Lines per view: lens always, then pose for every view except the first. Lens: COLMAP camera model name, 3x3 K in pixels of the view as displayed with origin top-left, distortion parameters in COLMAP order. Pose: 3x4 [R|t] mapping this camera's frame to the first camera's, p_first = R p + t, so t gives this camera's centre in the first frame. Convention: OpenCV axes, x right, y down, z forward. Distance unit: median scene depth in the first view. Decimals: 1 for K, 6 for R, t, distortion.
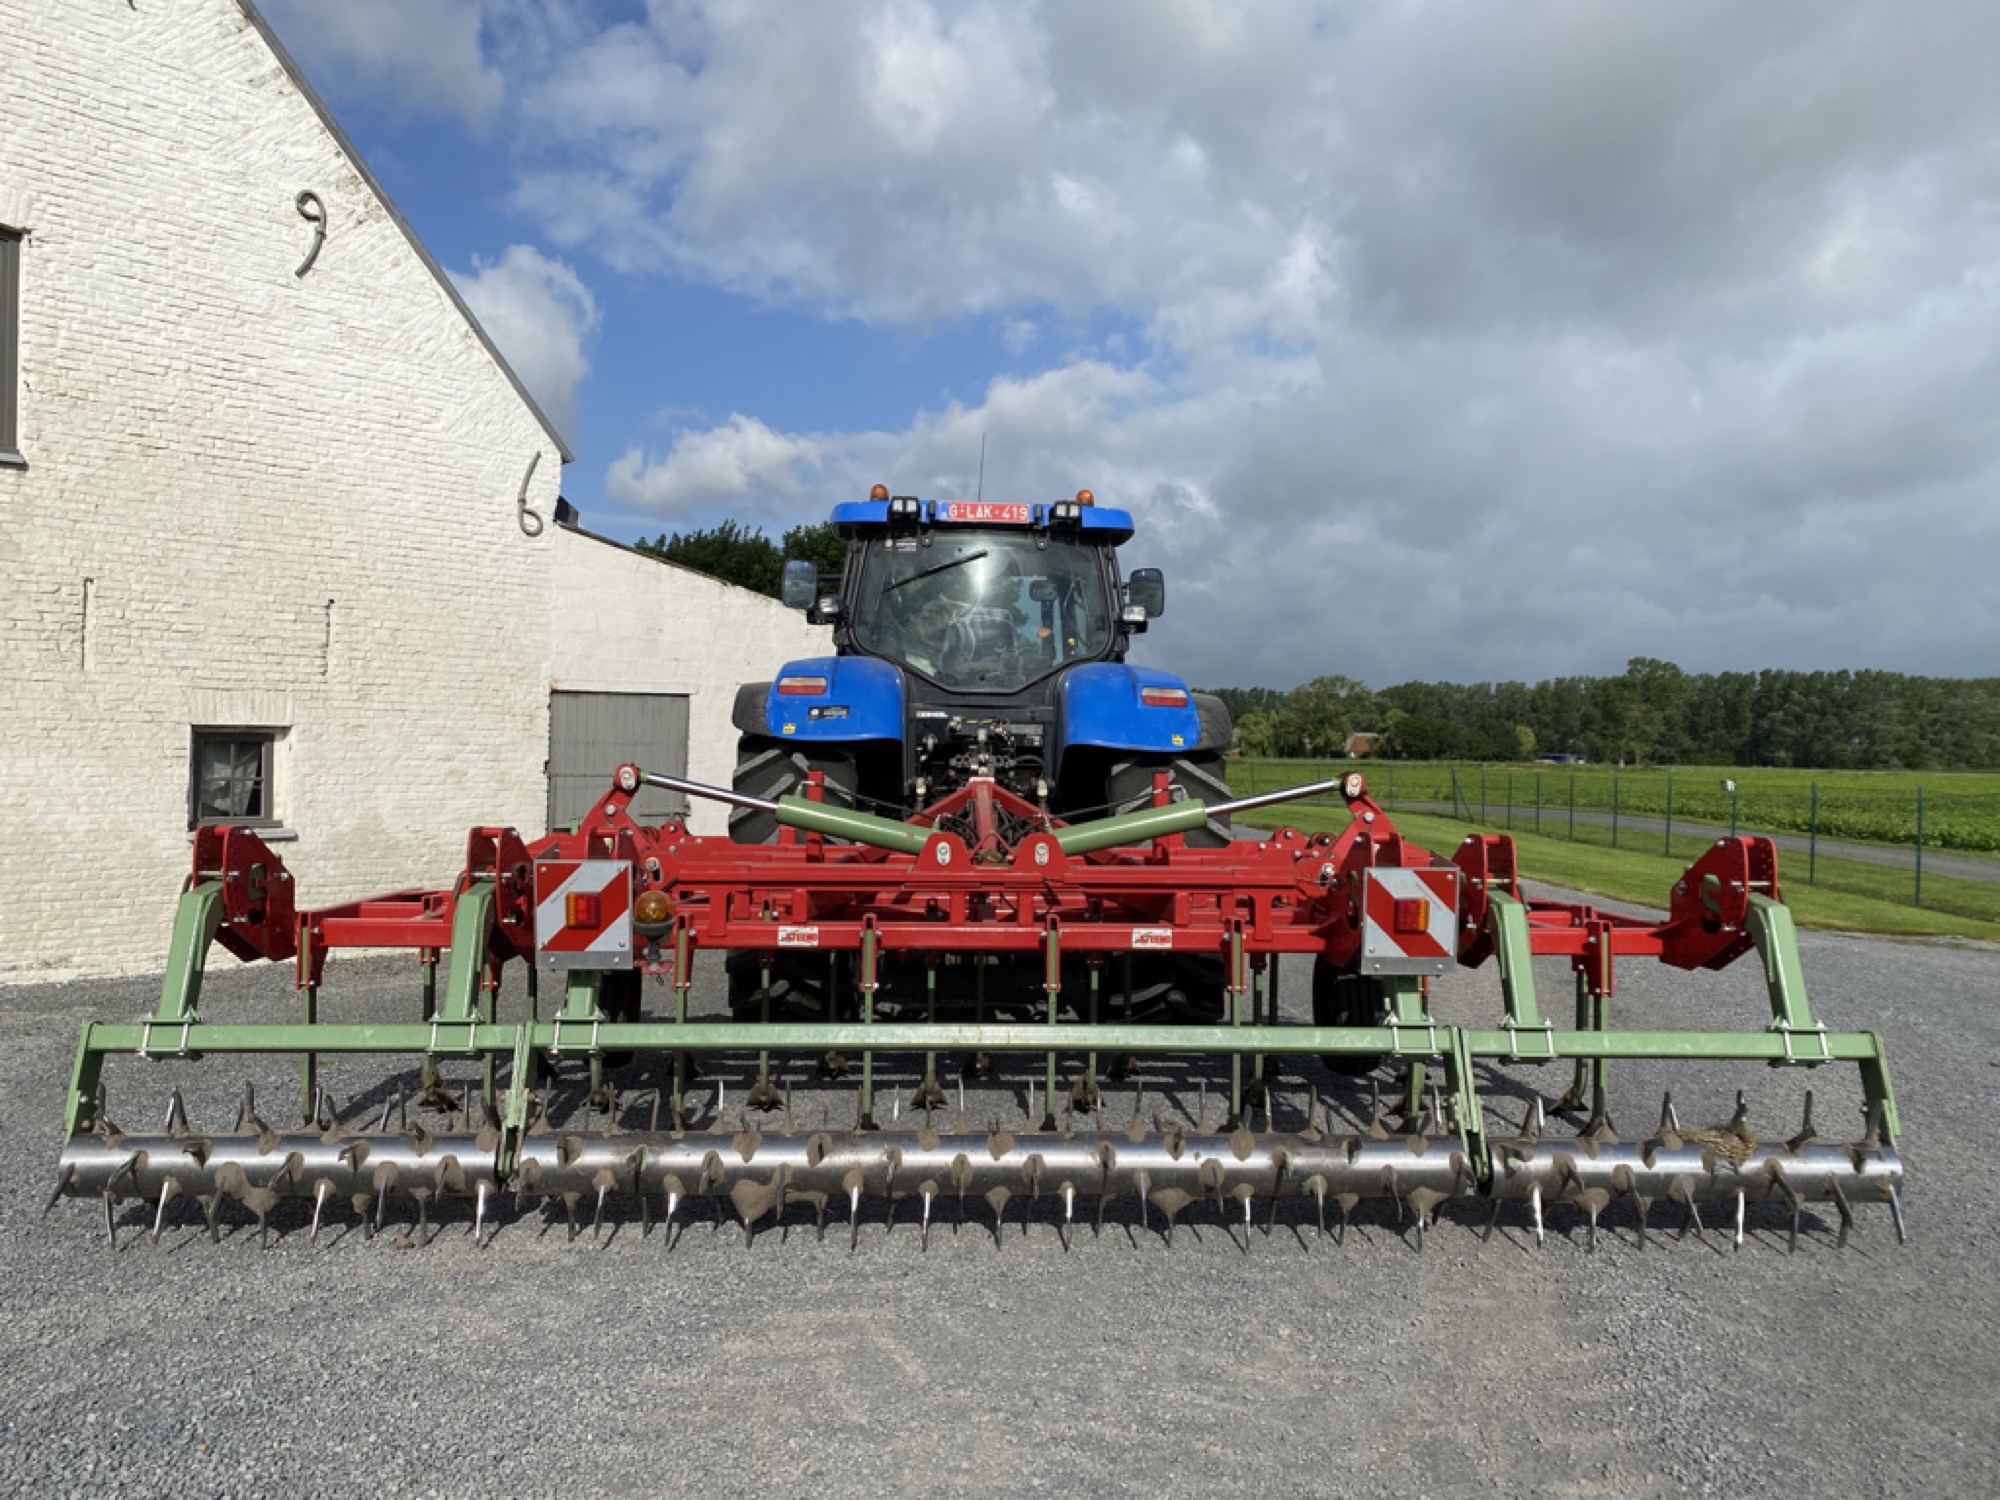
lens RADIAL K [[1574.3, 0, 990.8], [0, 1574.3, 759.7], [0, 0, 1]] dist [0.032426, 0.002583]
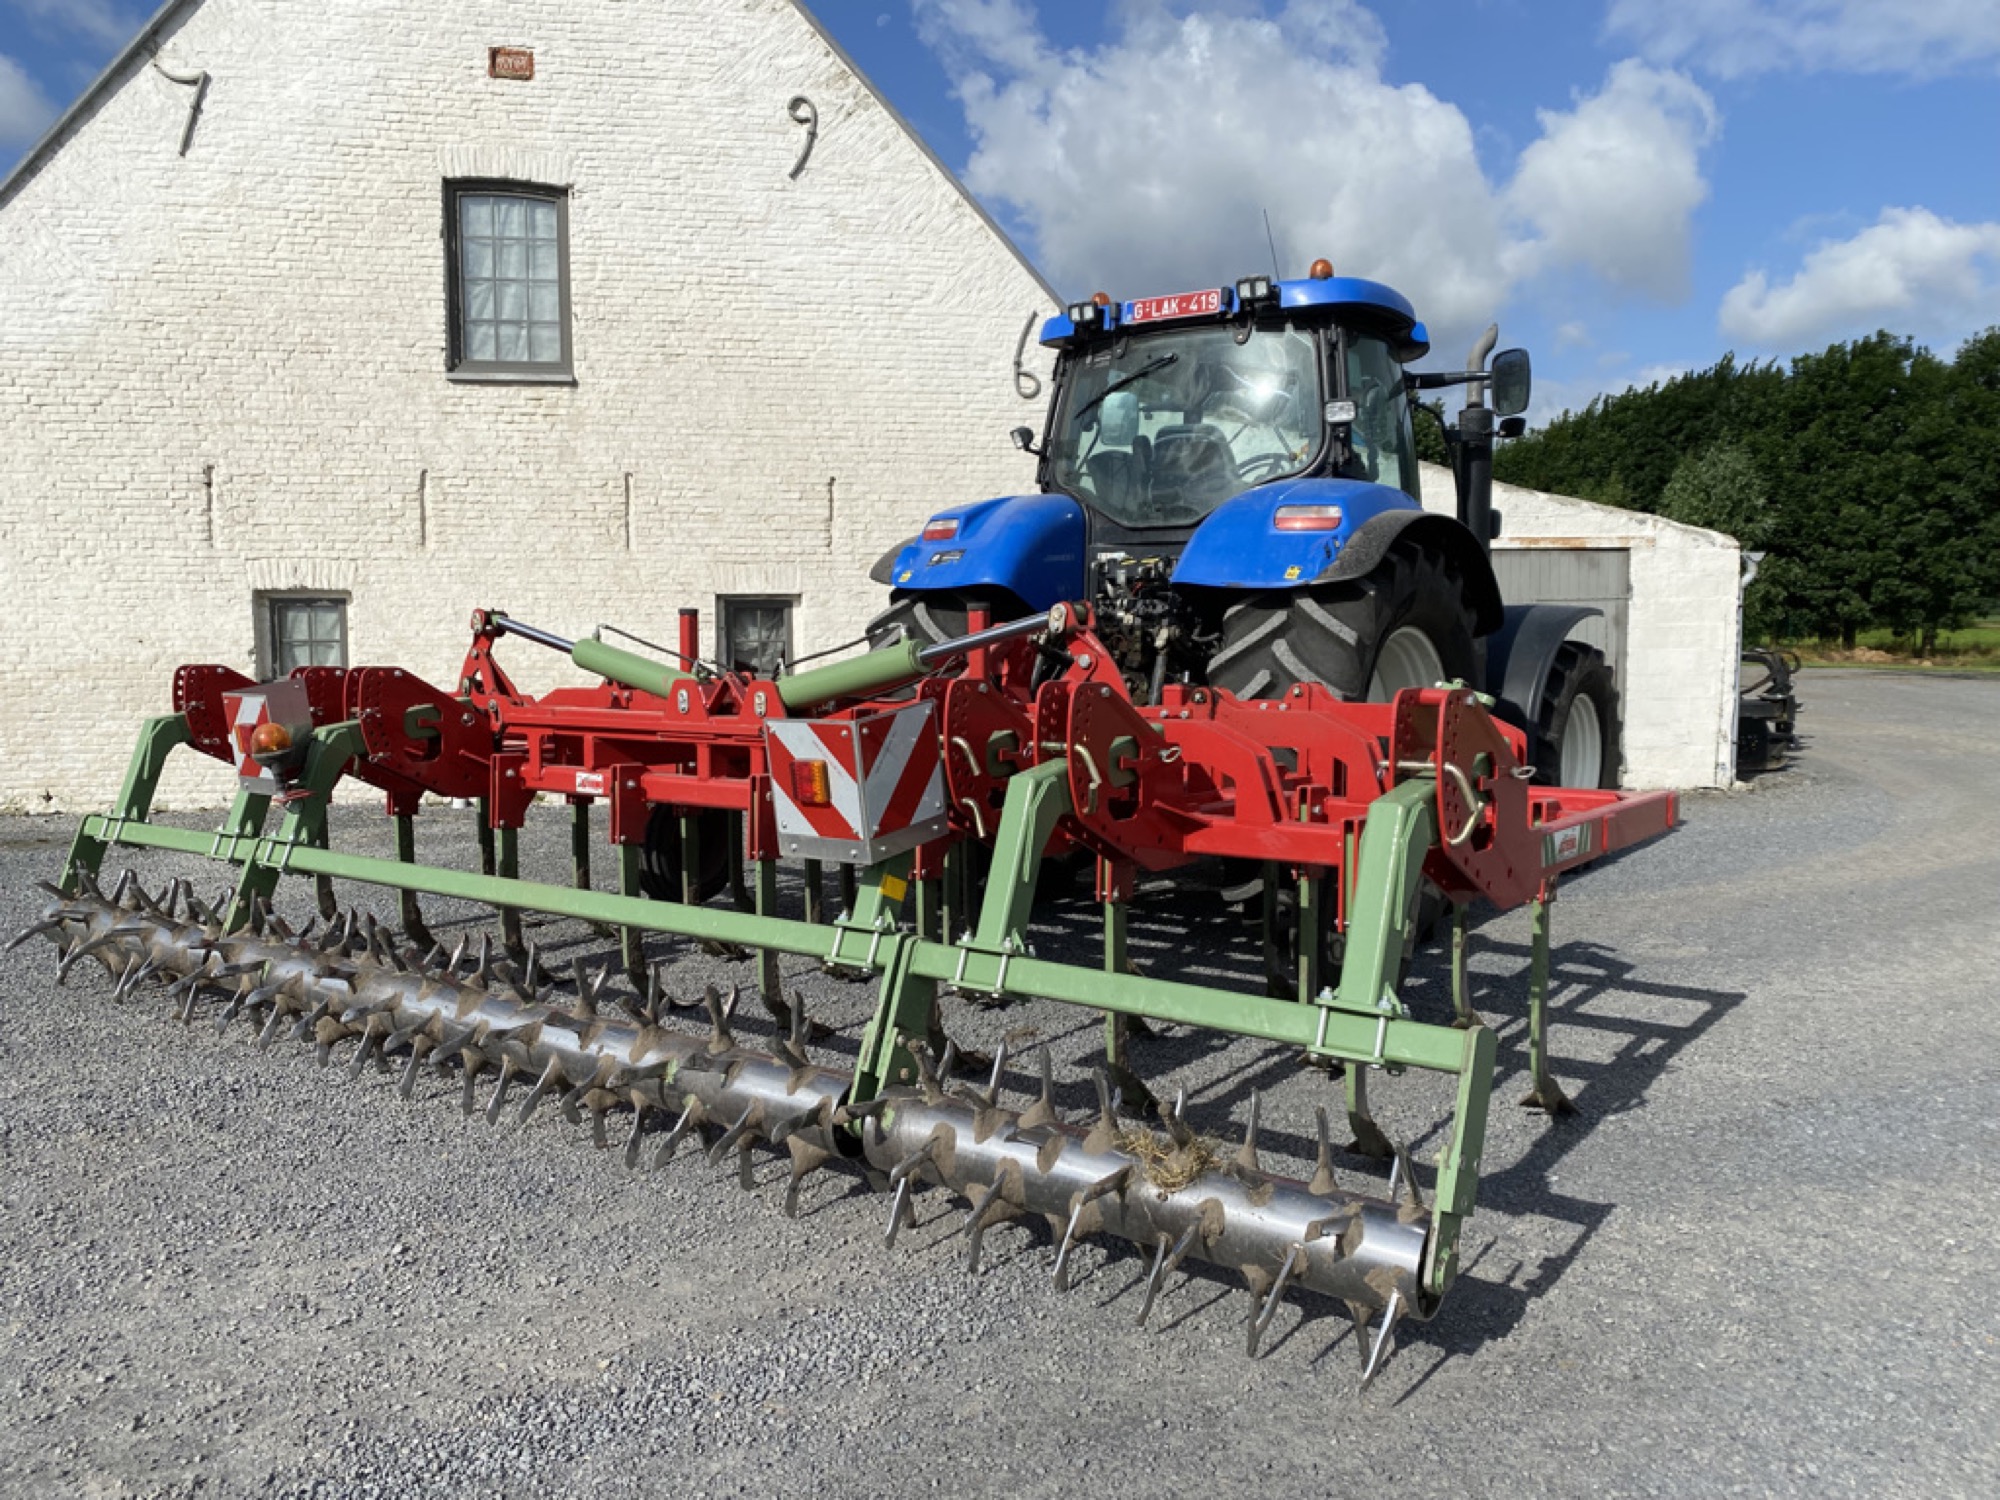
lens RADIAL K [[1615.6, 0, 1090.7], [0, 1615.6, 751.1], [0, 0, 1]] dist [0.073756, -0.084740]
pose [[0.769062, 0.033951, -0.638271, 0.446620], [0.009632, 0.997859, 0.064685, 0.017392], [0.639101, -0.055895, 0.767089, 0.247990]]
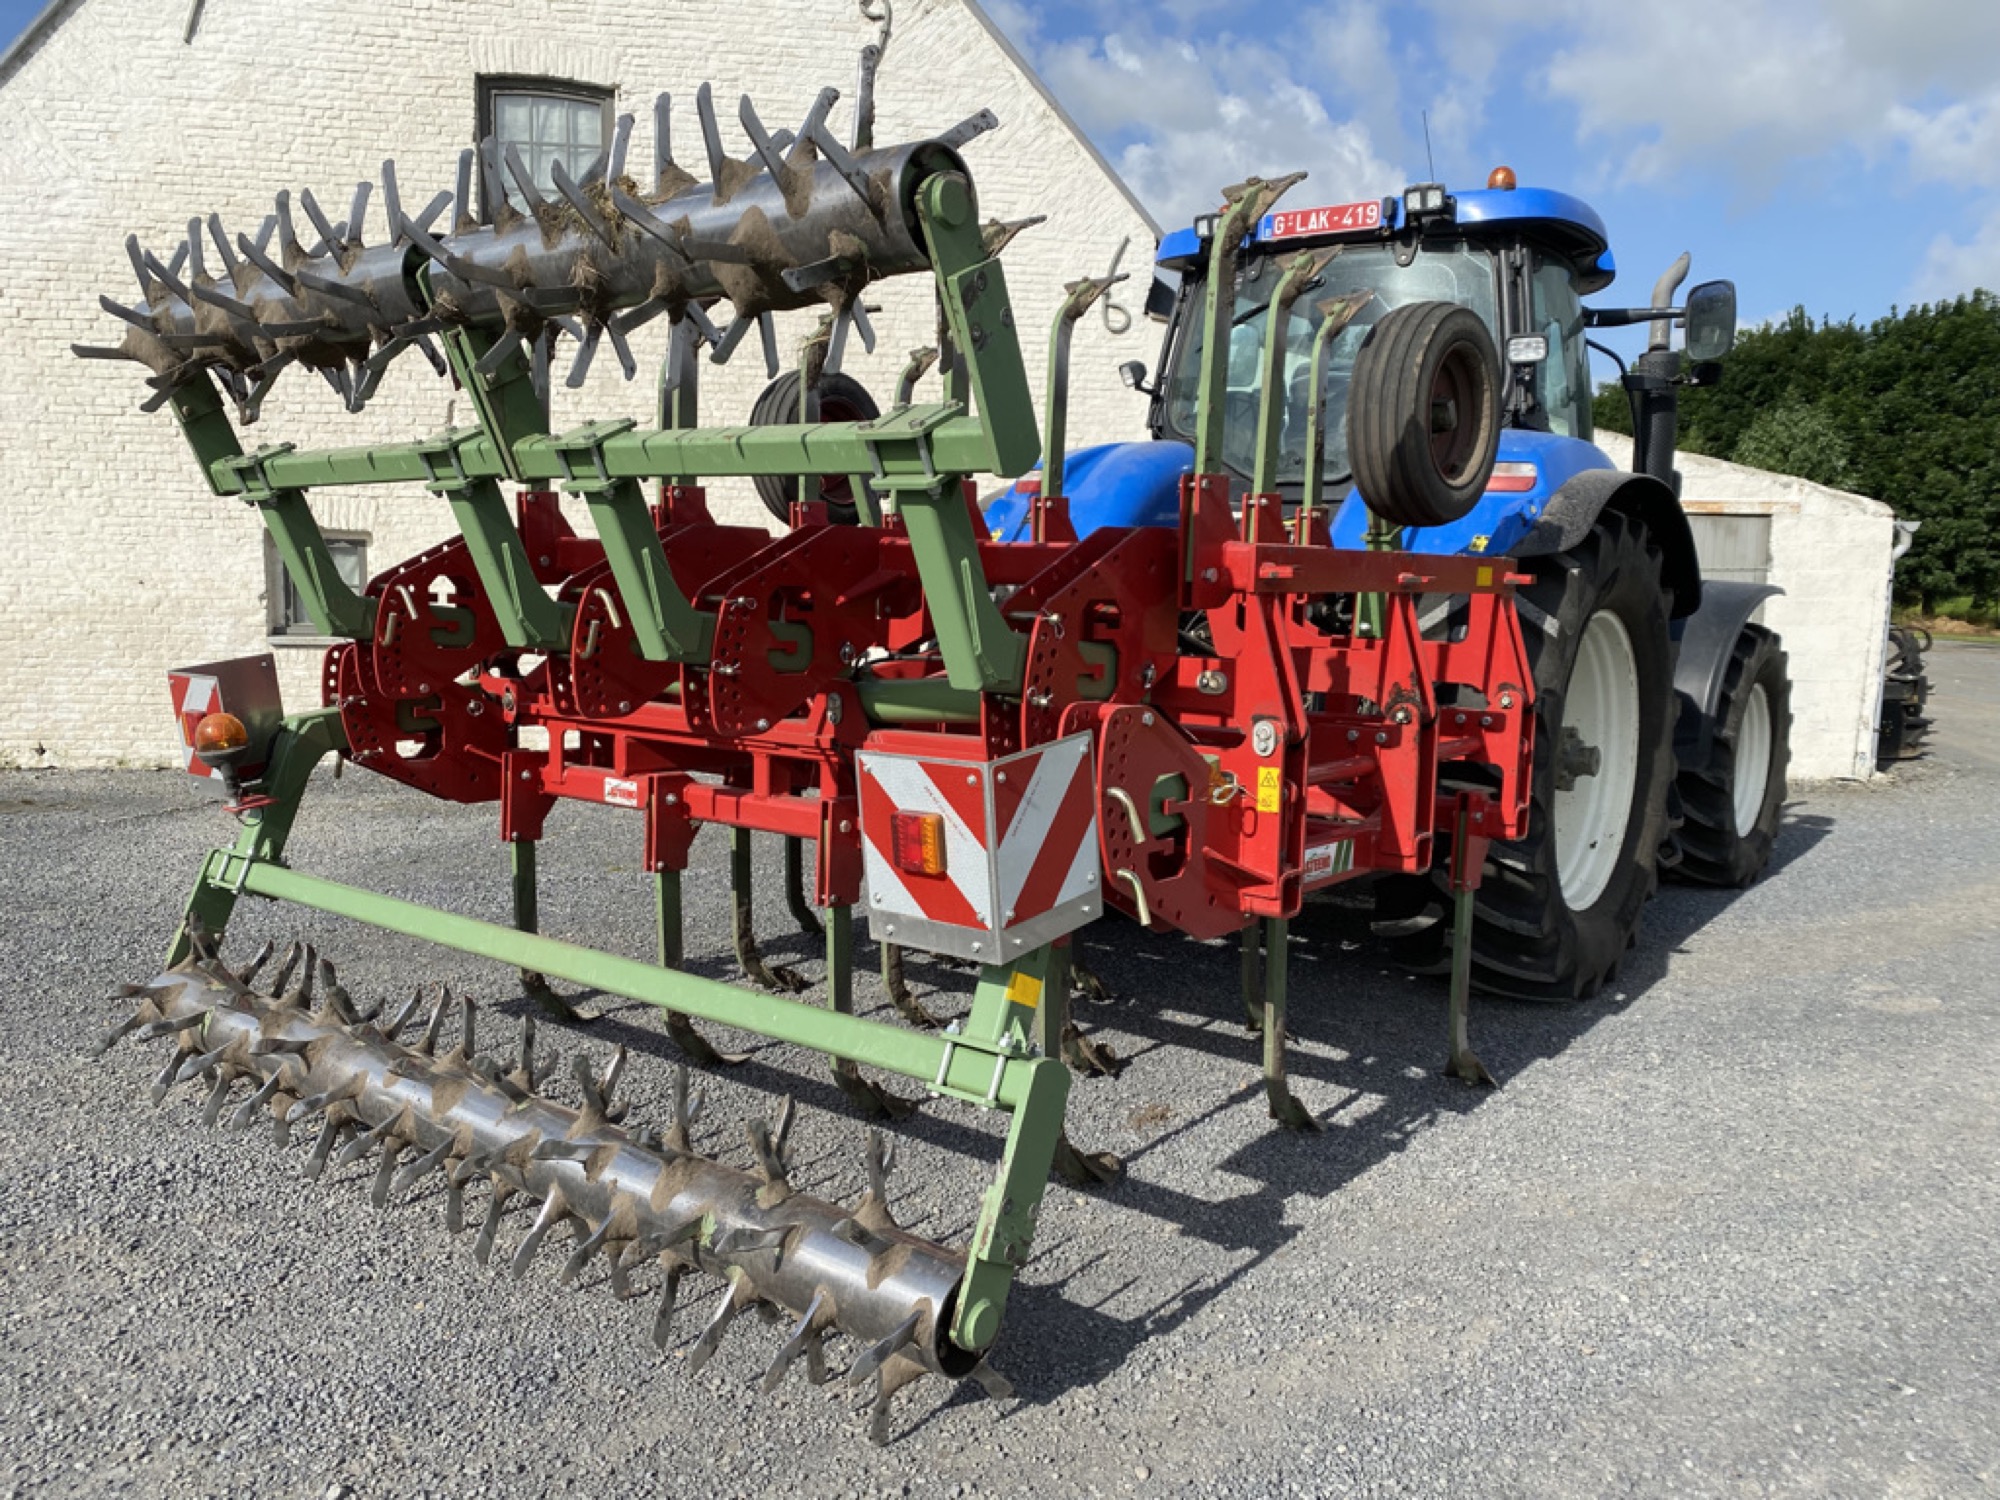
lens RADIAL K [[1586.9, 0, 1108.8], [0, 1586.9, 743.6], [0, 0, 1]] dist [0.025538, -0.008890]
pose [[0.761994, 0.071806, -0.643591, 0.340855], [-0.012621, 0.995291, 0.096102, 0.005483], [0.647461, -0.065107, 0.759313, 0.321762]]
